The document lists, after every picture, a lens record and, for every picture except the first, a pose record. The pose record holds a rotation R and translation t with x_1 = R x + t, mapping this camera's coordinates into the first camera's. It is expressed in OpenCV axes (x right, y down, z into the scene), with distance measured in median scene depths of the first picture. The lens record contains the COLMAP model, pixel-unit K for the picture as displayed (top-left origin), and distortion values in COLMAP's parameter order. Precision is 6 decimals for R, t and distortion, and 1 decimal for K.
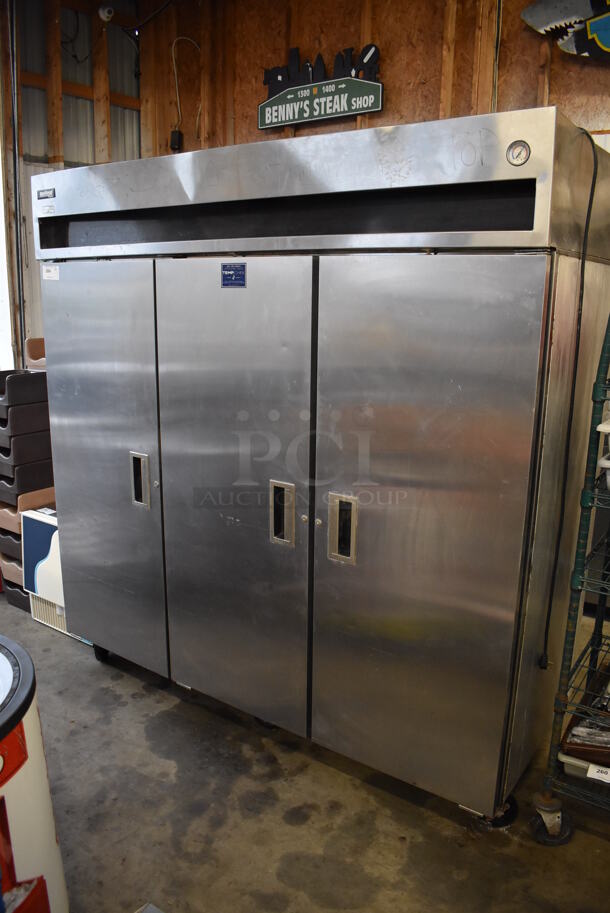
lens RADIAL K [[705.7, 0, 305.0], [0, 705.7, 456.5], [0, 0, 1]] dist [-0.089156, 0.006154]
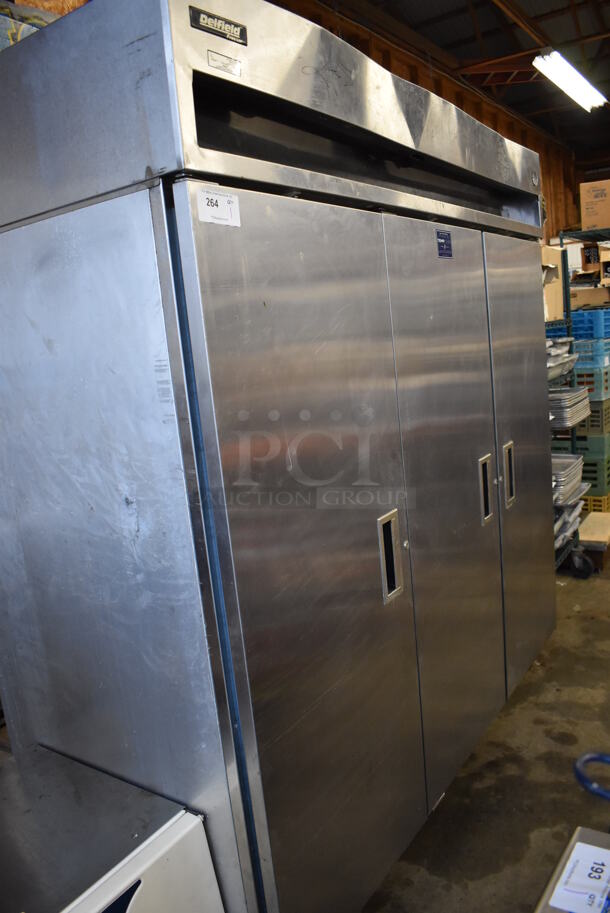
lens RADIAL K [[705.7, 0, 305.0], [0, 705.7, 456.5], [0, 0, 1]] dist [-0.089156, 0.006154]
pose [[-0.017941, -0.182600, 0.983024, -0.896810], [0.332708, 0.926061, 0.178091, -0.200654], [-0.942859, 0.330255, 0.044137, 1.079305]]
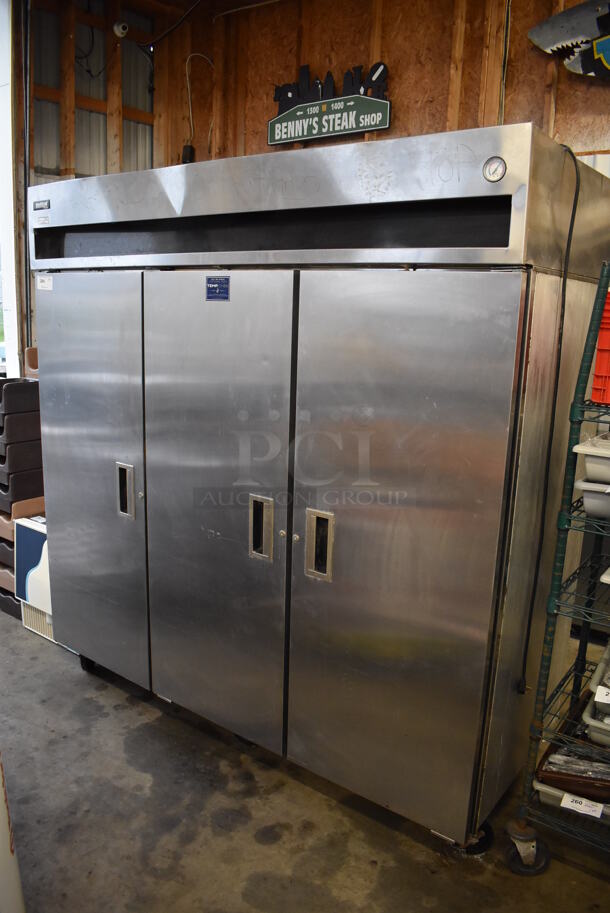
lens RADIAL K [[705.7, 0, 305.0], [0, 705.7, 456.5], [0, 0, 1]] dist [-0.089156, 0.006154]
pose [[0.999441, 0.023609, -0.023654, 0.046195], [-0.024112, 0.999485, -0.021195, -0.000238], [0.023141, 0.021753, 0.999496, 0.006048]]
